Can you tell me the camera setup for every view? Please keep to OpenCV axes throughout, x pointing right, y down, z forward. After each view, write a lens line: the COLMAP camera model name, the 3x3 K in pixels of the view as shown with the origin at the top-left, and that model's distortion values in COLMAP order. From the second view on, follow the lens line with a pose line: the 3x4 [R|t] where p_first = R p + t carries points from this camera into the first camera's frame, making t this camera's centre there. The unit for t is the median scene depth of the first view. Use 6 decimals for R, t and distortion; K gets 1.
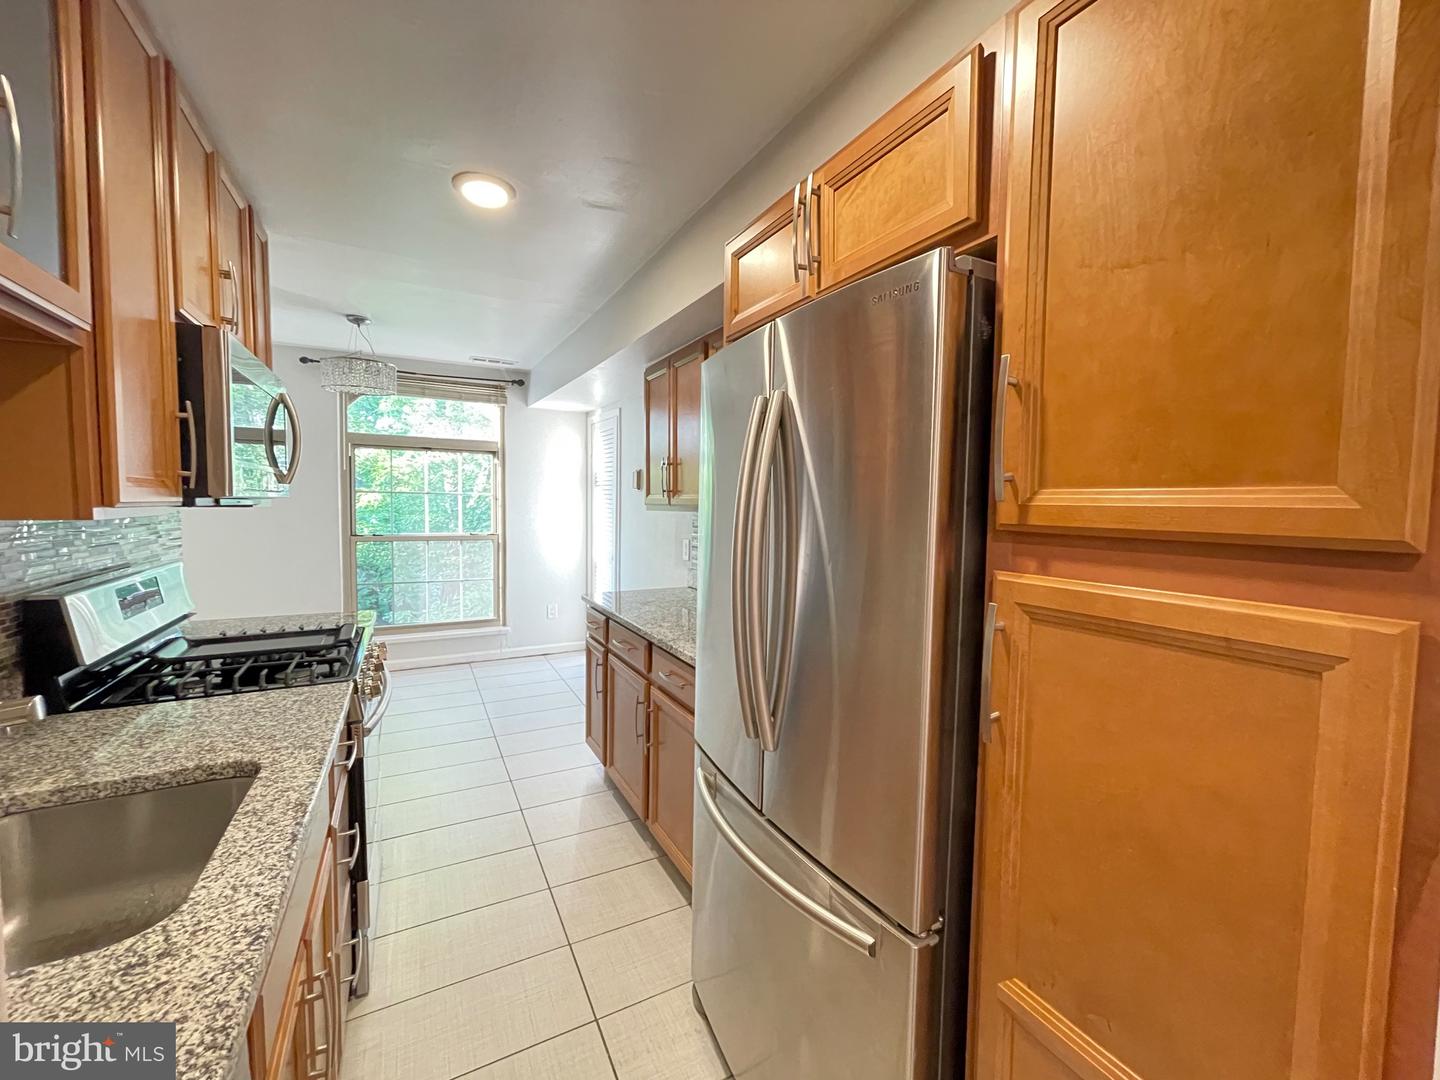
lens RADIAL K [[583.6, 0, 715.5], [0, 583.6, 535.0], [0, 0, 1]] dist [-0.005677, 0.001924]
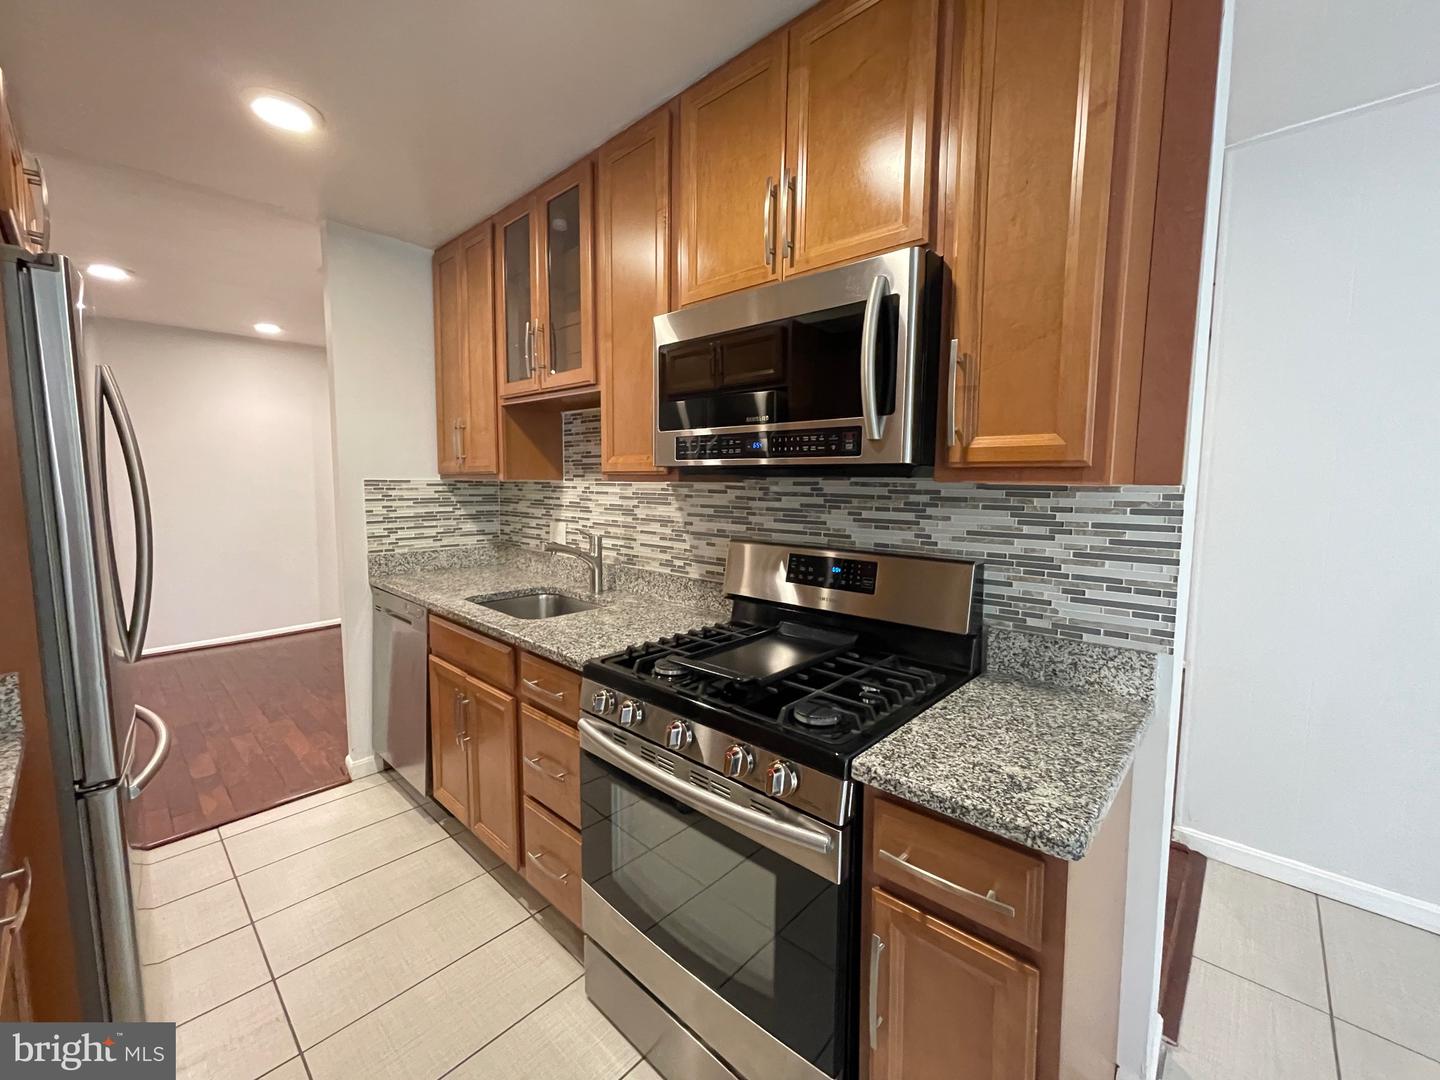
lens RADIAL K [[583.6, 0, 720.7], [0, 583.6, 536.7], [0, 0, 1]] dist [-0.005677, 0.001924]
pose [[-0.940937, 0.015356, -0.338232, -0.607168], [-0.037378, 0.988154, 0.148846, -0.110618], [0.336511, 0.152697, -0.929217, 2.258151]]
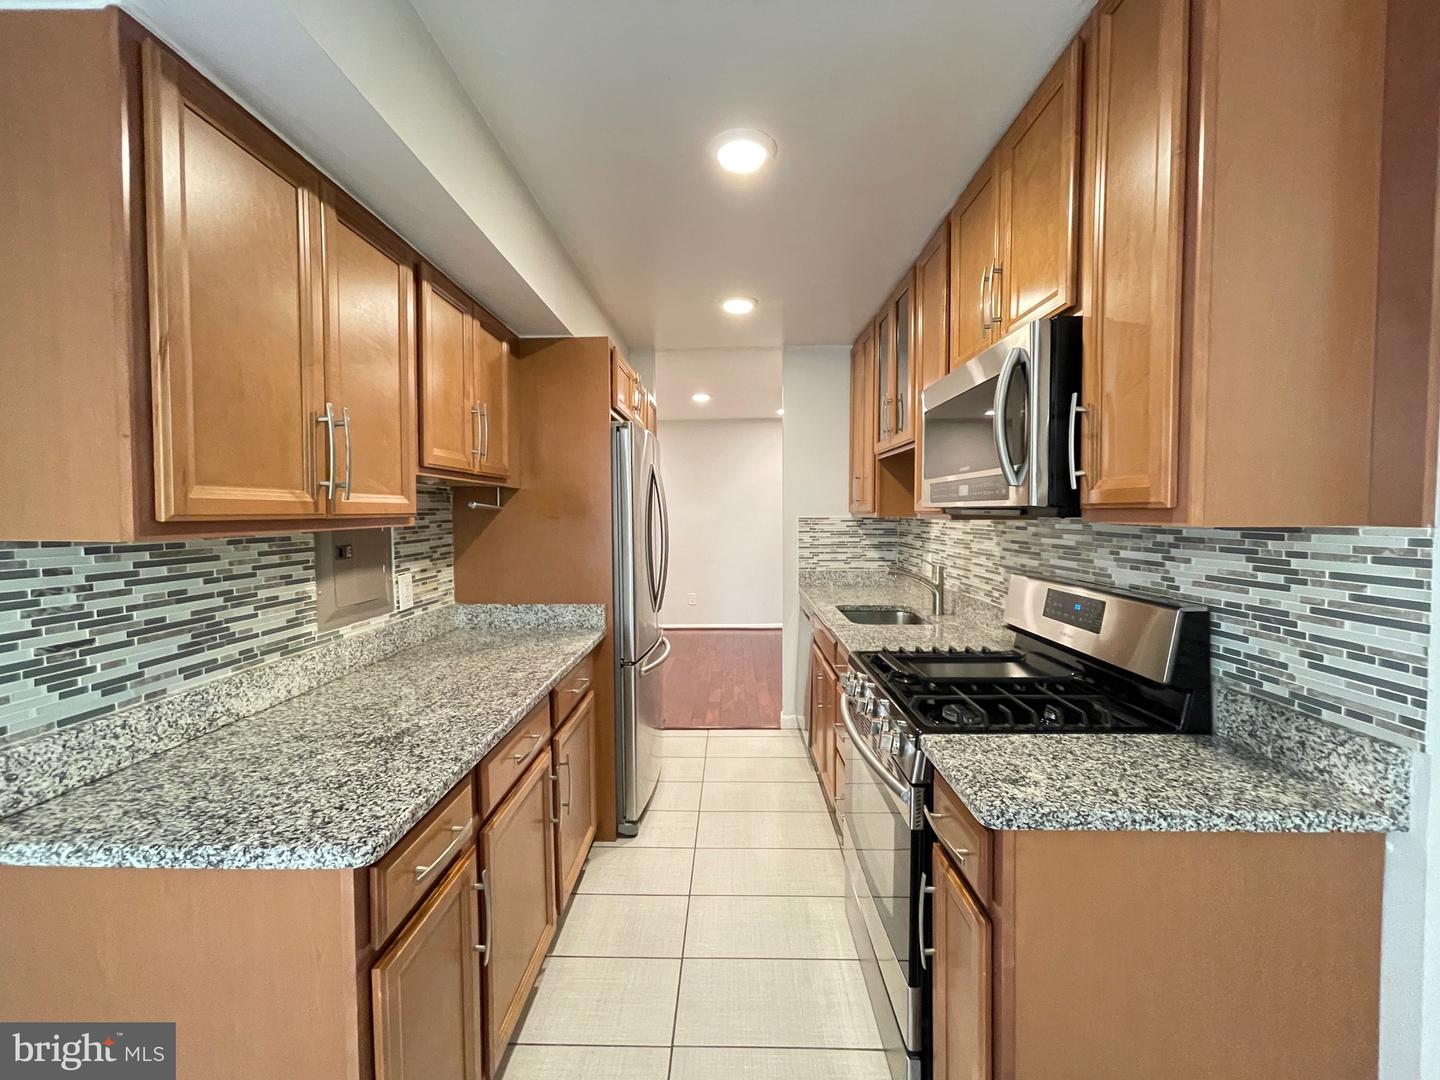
lens RADIAL K [[583.6, 0, 718.9], [0, 583.6, 531.9], [0, 0, 1]] dist [-0.005677, 0.001924]
pose [[-0.874861, -0.023821, 0.483788, -1.159657], [0.022739, 0.995669, 0.090145, -0.155311], [-0.483840, 0.089865, -0.870531, 2.633953]]
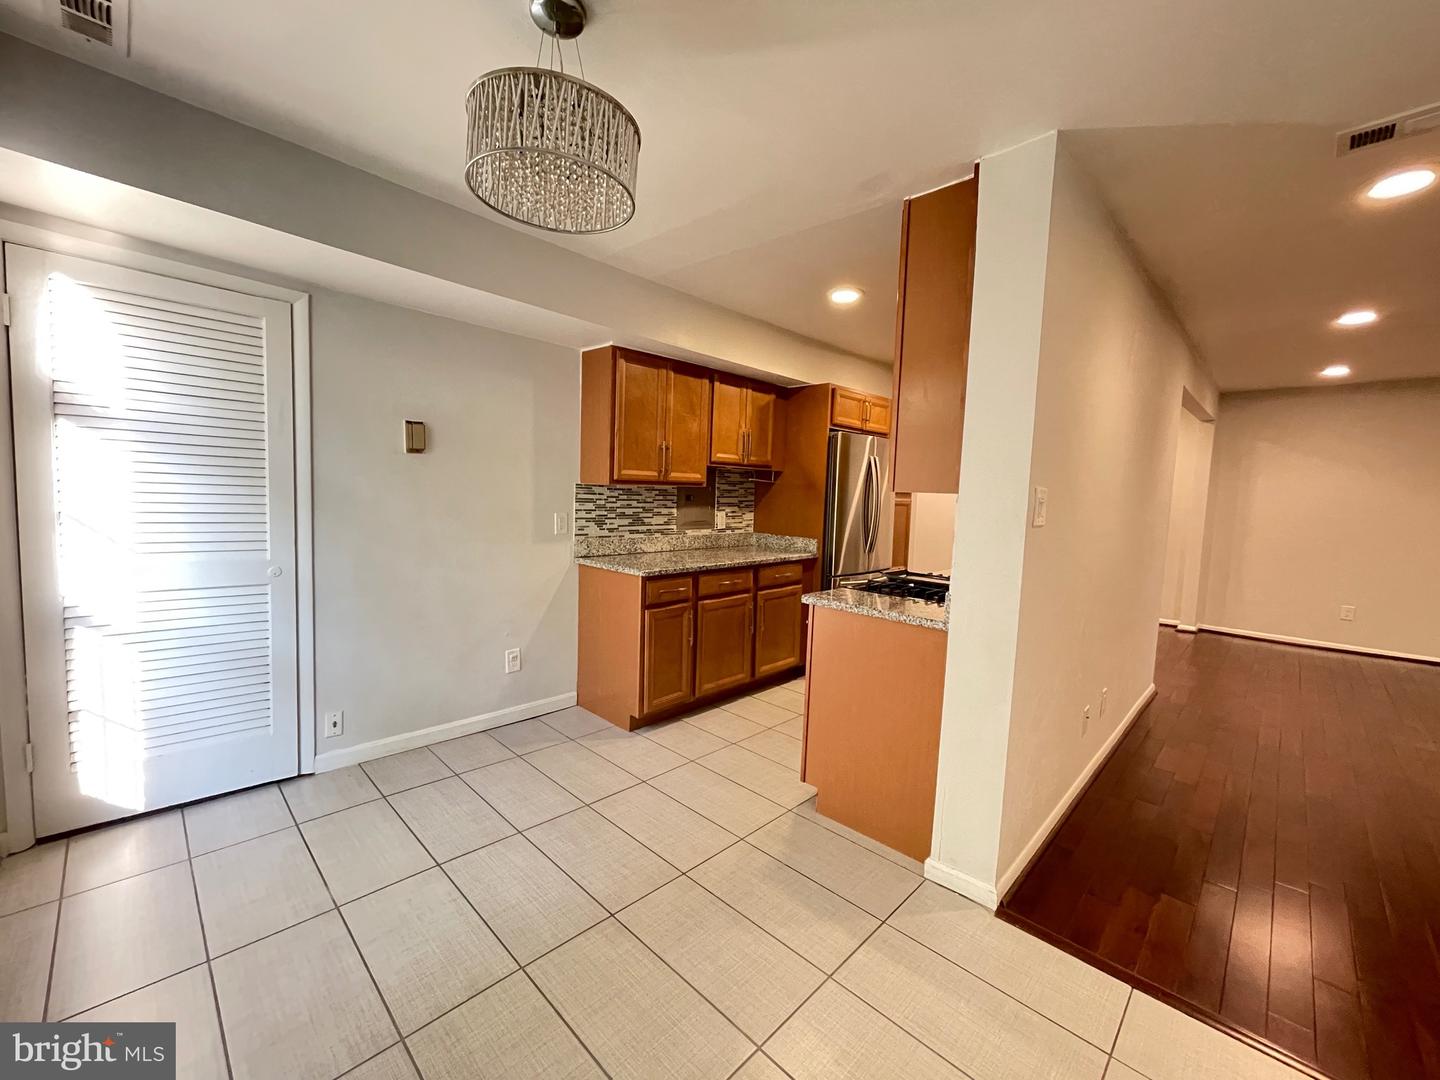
lens RADIAL K [[583.6, 0, 728.6], [0, 583.6, 543.0], [0, 0, 1]] dist [-0.005677, 0.001924]
pose [[-0.321701, -0.114298, 0.939917, -2.772143], [0.015001, 0.991947, 0.125759, -0.159686], [-0.946723, 0.054556, -0.317395, 2.702630]]
